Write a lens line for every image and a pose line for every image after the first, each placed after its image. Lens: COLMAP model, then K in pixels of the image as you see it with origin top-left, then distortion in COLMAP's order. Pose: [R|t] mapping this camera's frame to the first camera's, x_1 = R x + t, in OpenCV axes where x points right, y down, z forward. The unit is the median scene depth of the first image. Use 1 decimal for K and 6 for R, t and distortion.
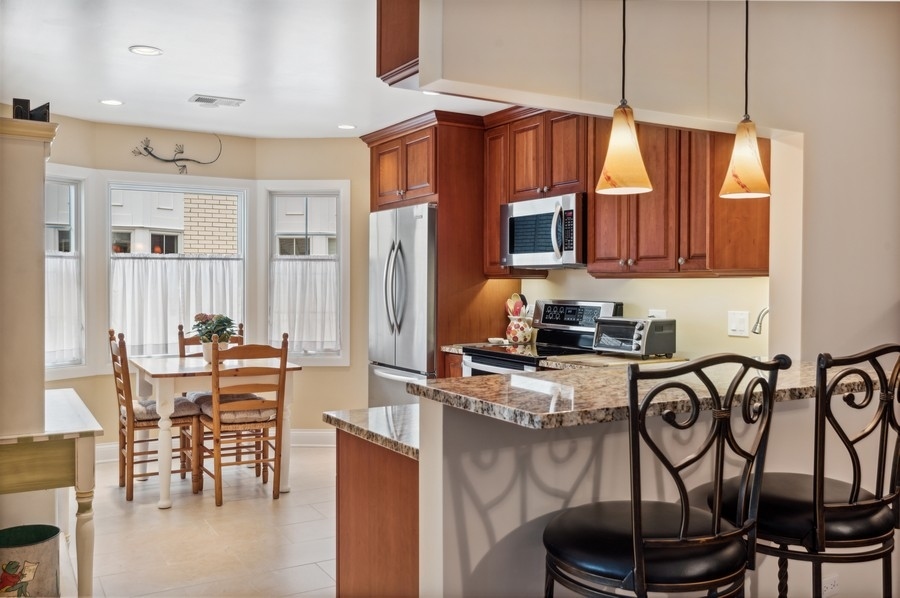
lens RADIAL K [[777.0, 0, 446.9], [0, 777.0, 291.9], [0, 0, 1]] dist [0.014472, 0.005230]
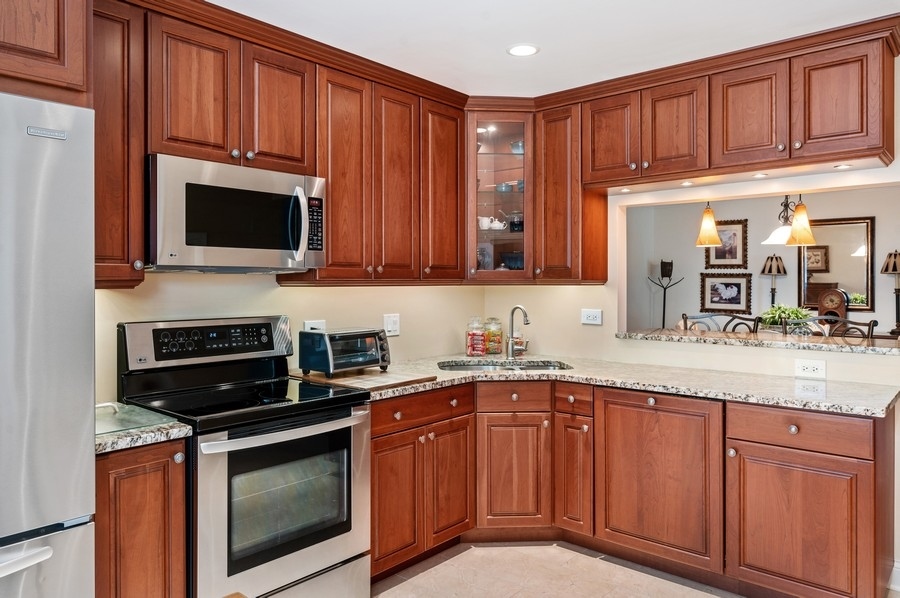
lens RADIAL K [[624.8, 0, 443.4], [0, 624.8, 280.4], [0, 0, 1]] dist [-0.005551, 0.003815]
pose [[-0.307530, -0.001617, 0.951537, -0.420051], [0.013536, 0.999890, 0.006074, -0.023111], [-0.951442, 0.014748, -0.307474, 0.960684]]
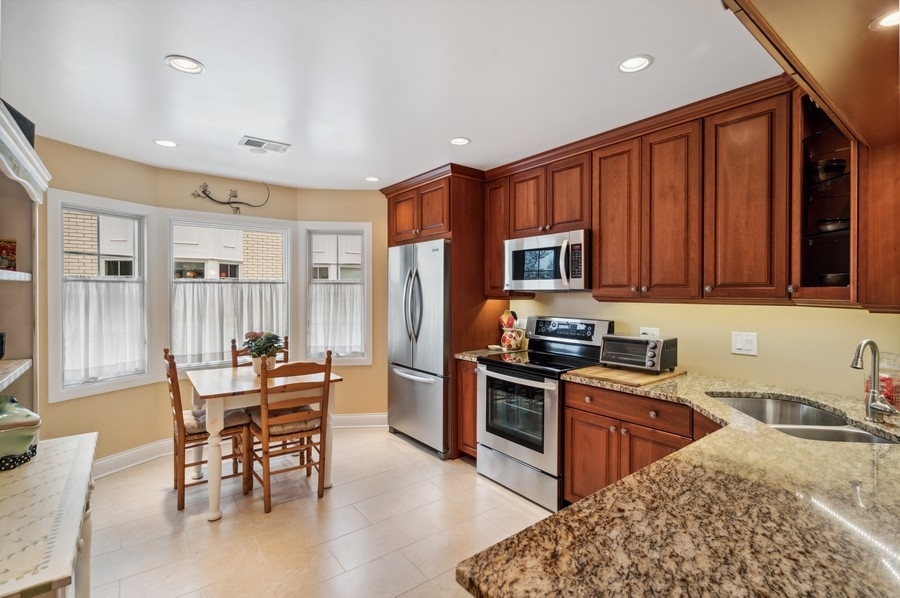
lens RADIAL K [[417.4, 0, 450.3], [0, 417.4, 296.6], [0, 0, 1]] dist [0.000394, -0.001161]
pose [[0.991851, -0.002846, 0.127369, -0.103142], [0.003058, 0.999994, -0.001468, -0.022222], [-0.127365, 0.001845, 0.991854, 0.353885]]
